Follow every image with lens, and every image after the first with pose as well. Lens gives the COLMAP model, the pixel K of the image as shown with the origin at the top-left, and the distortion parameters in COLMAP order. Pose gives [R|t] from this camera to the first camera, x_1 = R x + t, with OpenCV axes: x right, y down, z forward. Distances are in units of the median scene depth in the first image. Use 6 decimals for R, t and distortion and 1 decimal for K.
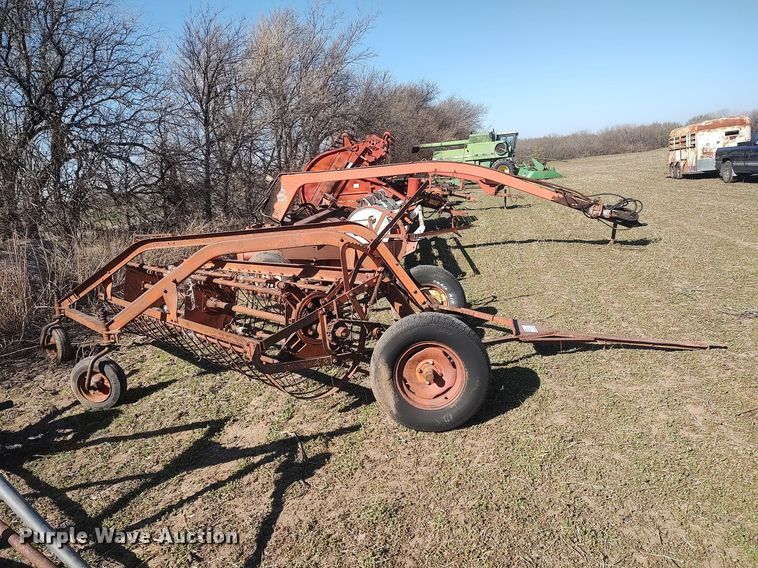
lens RADIAL K [[541.3, 0, 379.0], [0, 541.3, 284.0], [0, 0, 1]] dist [0.044256, -0.042948]
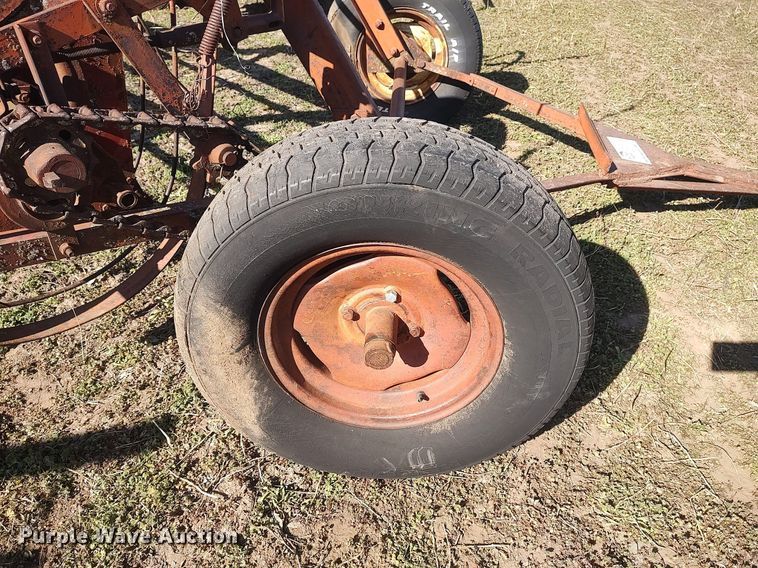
lens RADIAL K [[541.3, 0, 379.0], [0, 541.3, 284.0], [0, 0, 1]] dist [0.044256, -0.042948]
pose [[0.992650, 0.079993, 0.090817, 0.047652], [-0.111983, 0.891675, 0.438606, 0.008269], [-0.045894, -0.445553, 0.894079, 0.566510]]
